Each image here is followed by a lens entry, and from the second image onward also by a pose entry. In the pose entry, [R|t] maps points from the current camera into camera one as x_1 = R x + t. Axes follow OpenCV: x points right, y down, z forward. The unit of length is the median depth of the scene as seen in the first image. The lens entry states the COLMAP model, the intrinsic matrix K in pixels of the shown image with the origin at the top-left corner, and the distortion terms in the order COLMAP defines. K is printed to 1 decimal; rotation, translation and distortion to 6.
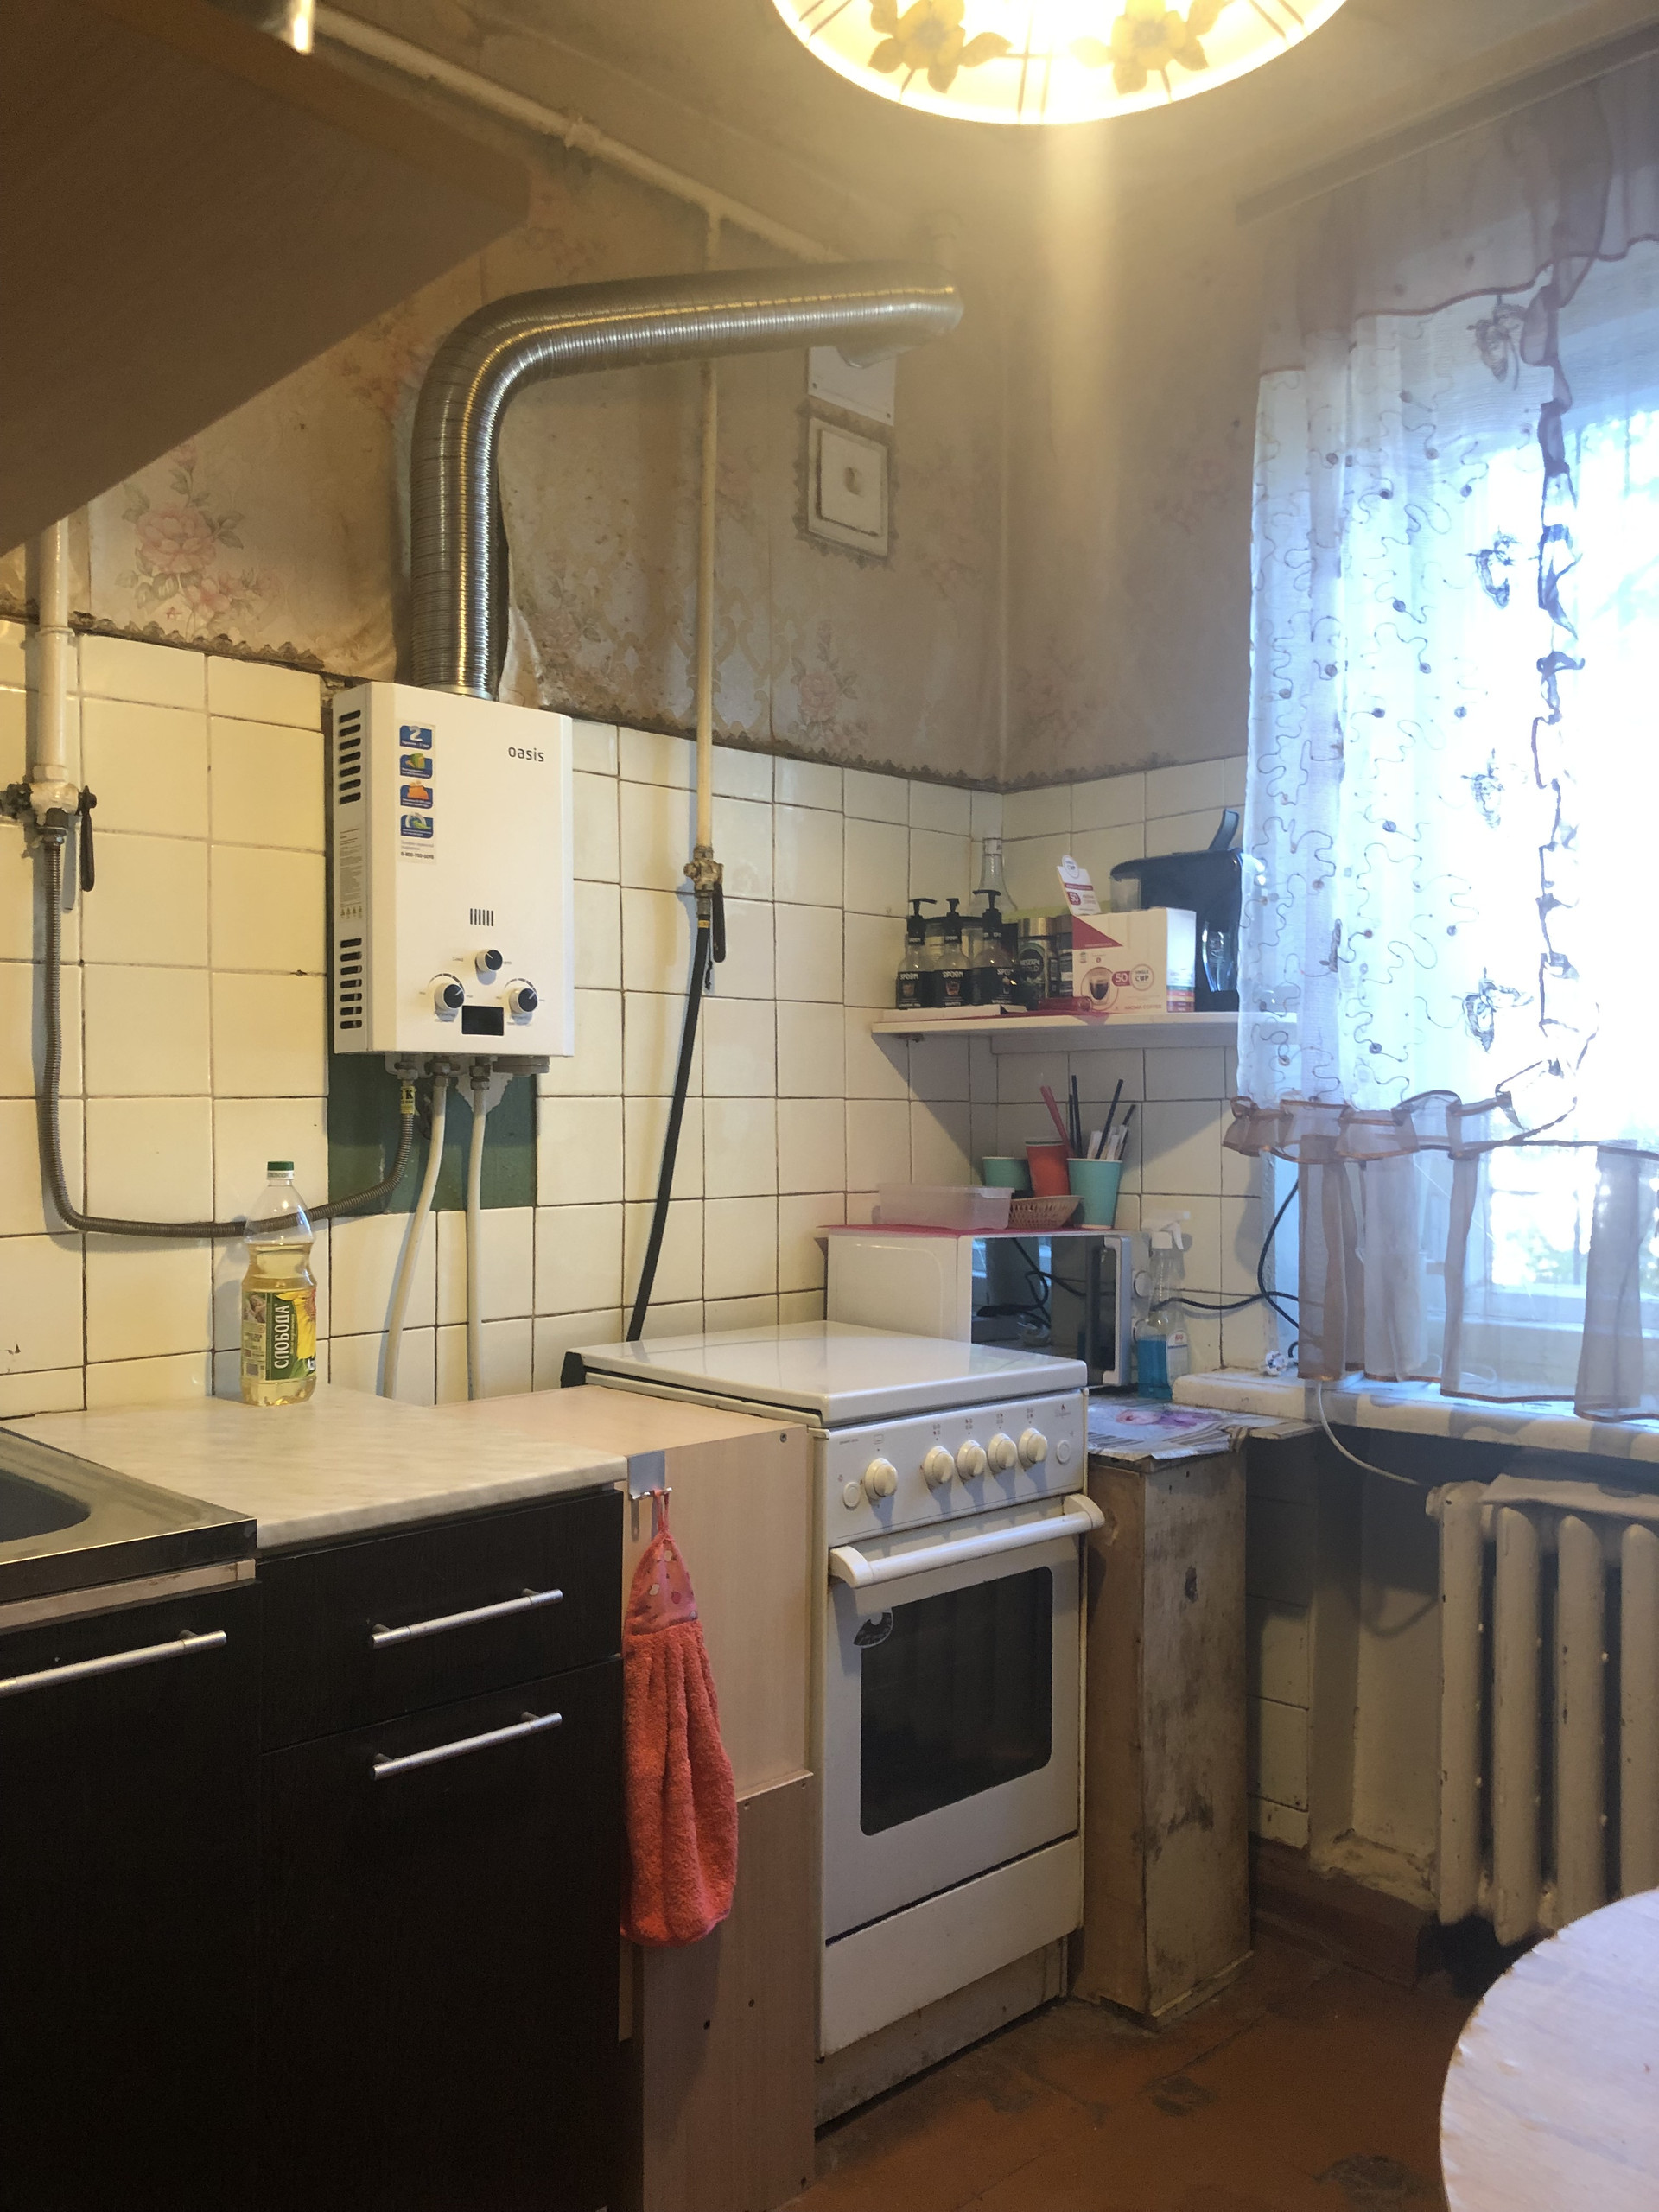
lens RADIAL K [[1826.9, 0, 809.9], [0, 1826.9, 1102.1], [0, 0, 1]] dist [0.034471, -0.031326]
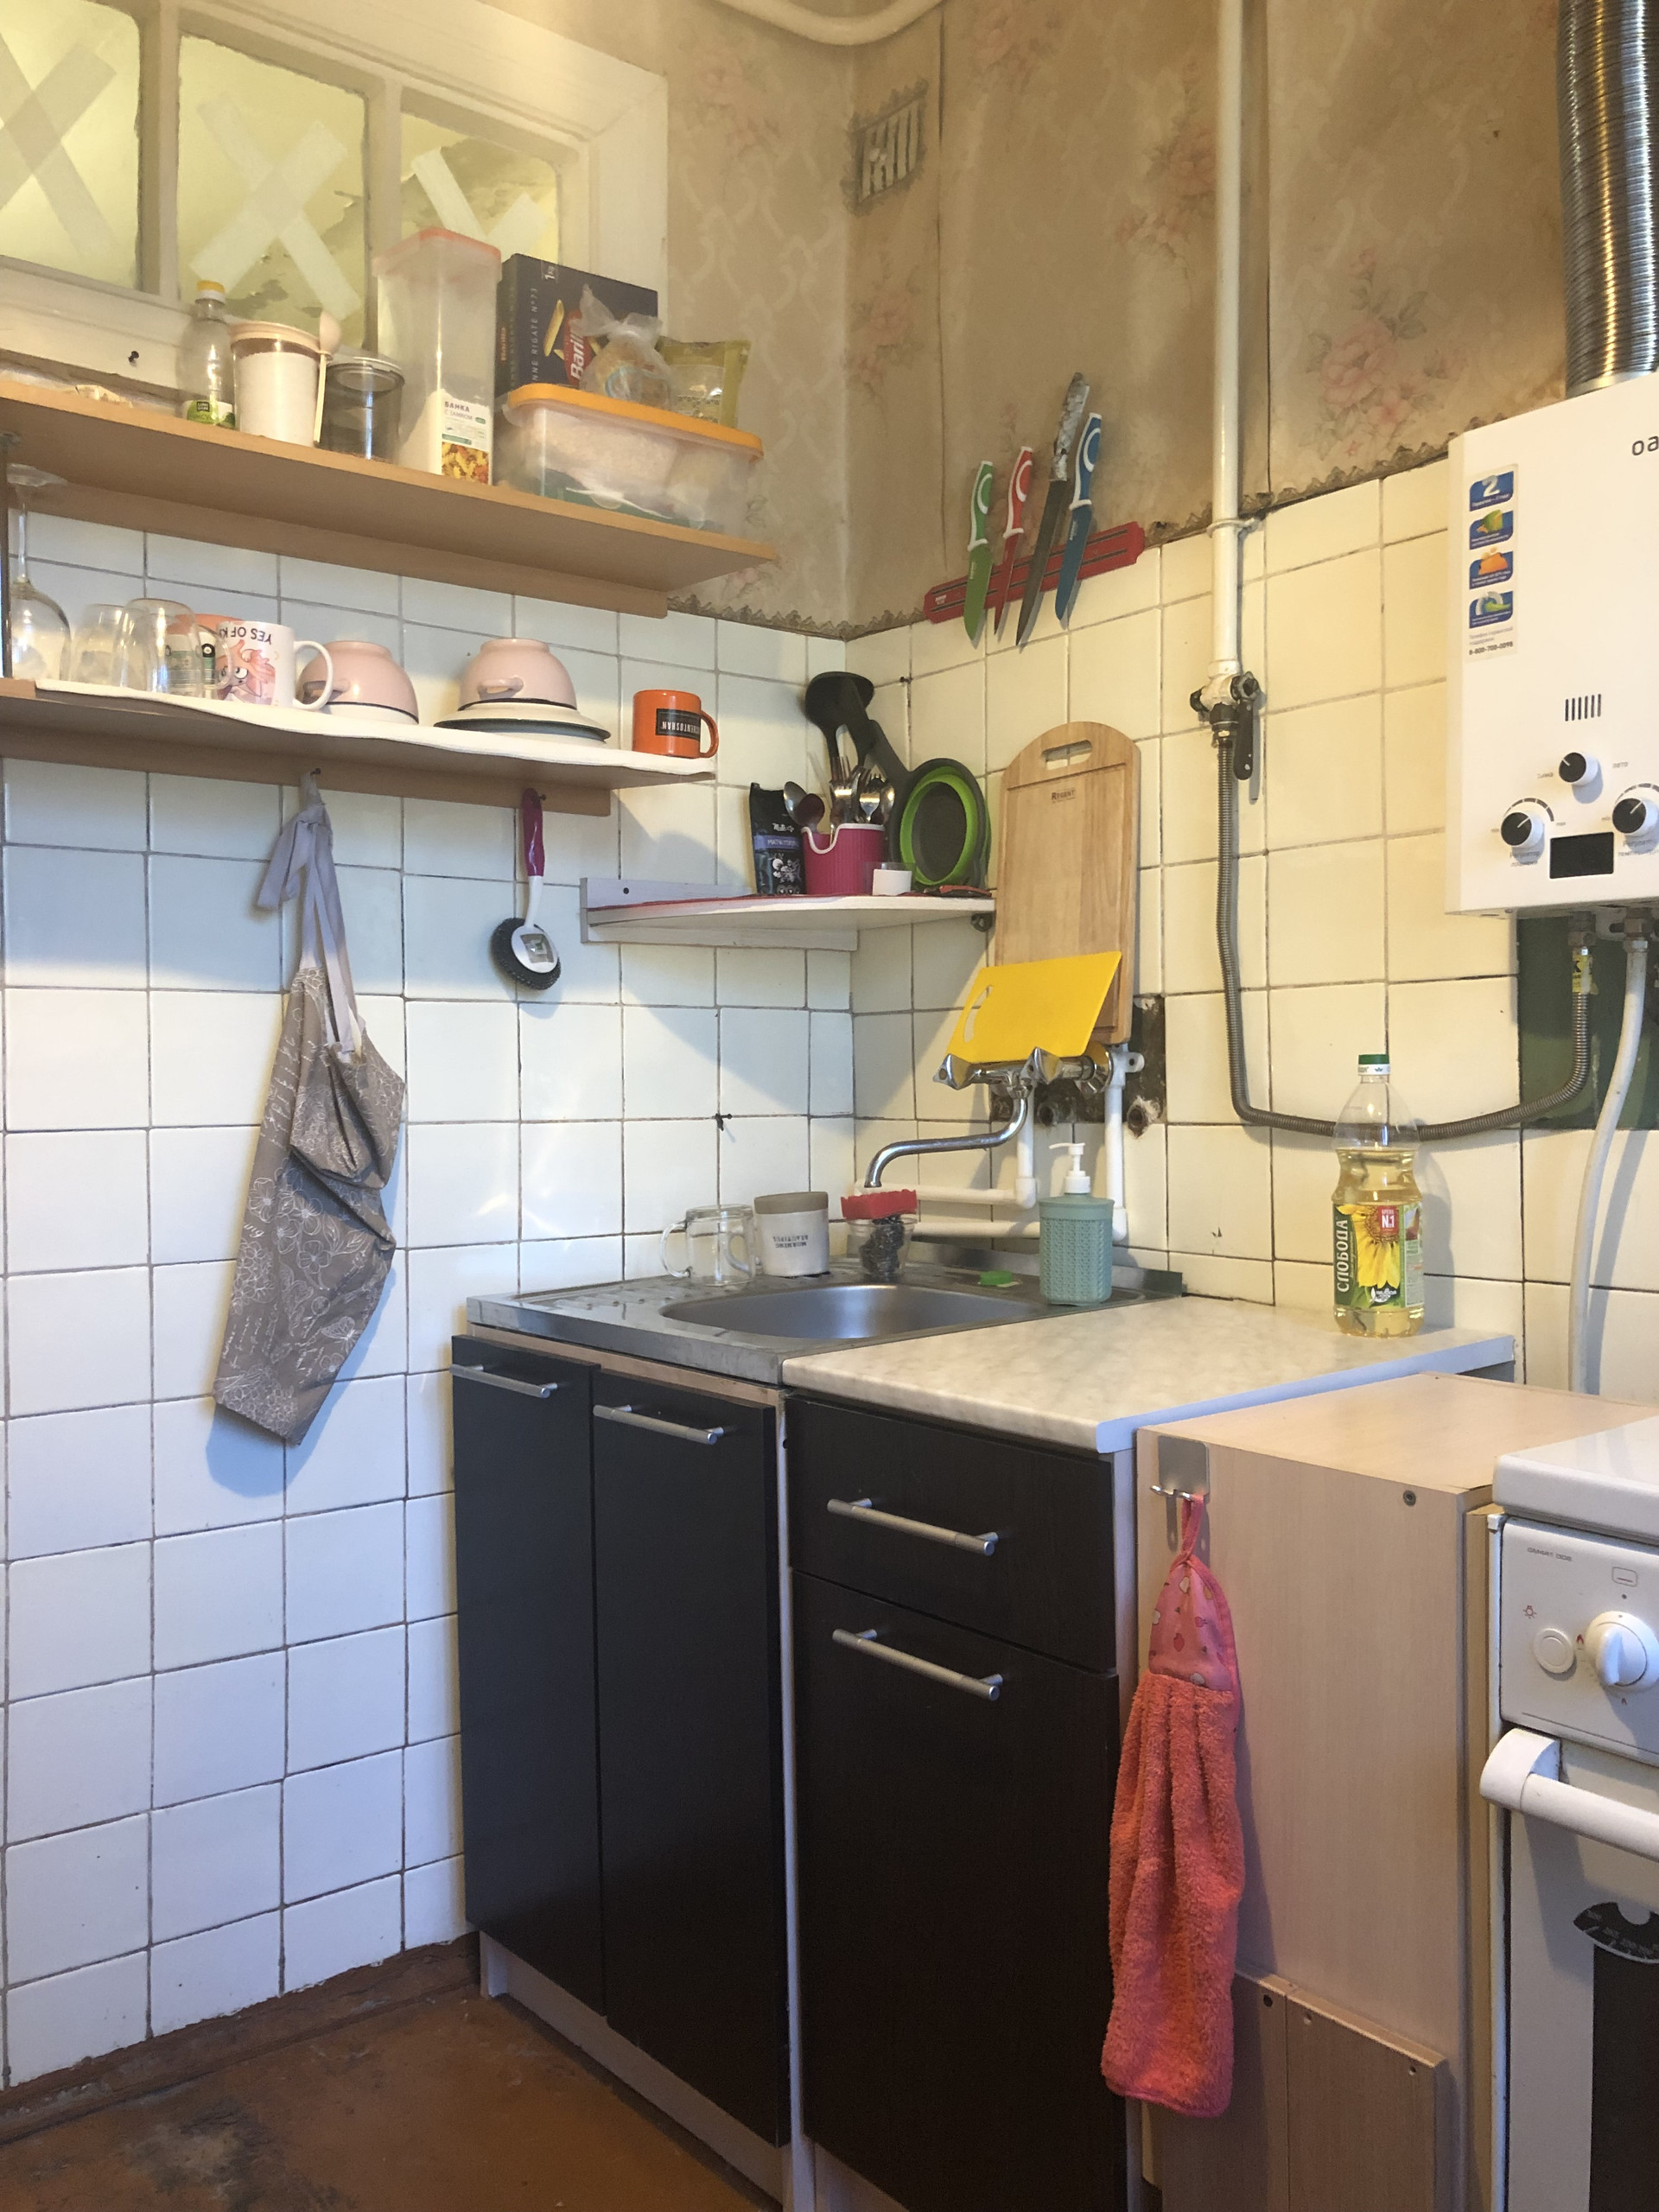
lens RADIAL K [[1826.9, 0, 809.9], [0, 1826.9, 1102.1], [0, 0, 1]] dist [0.034471, -0.031326]
pose [[-0.098715, 0.019213, -0.994930, 0.506324], [0.007555, 0.999799, 0.018558, 0.031744], [0.995087, -0.005685, -0.098841, 0.707905]]
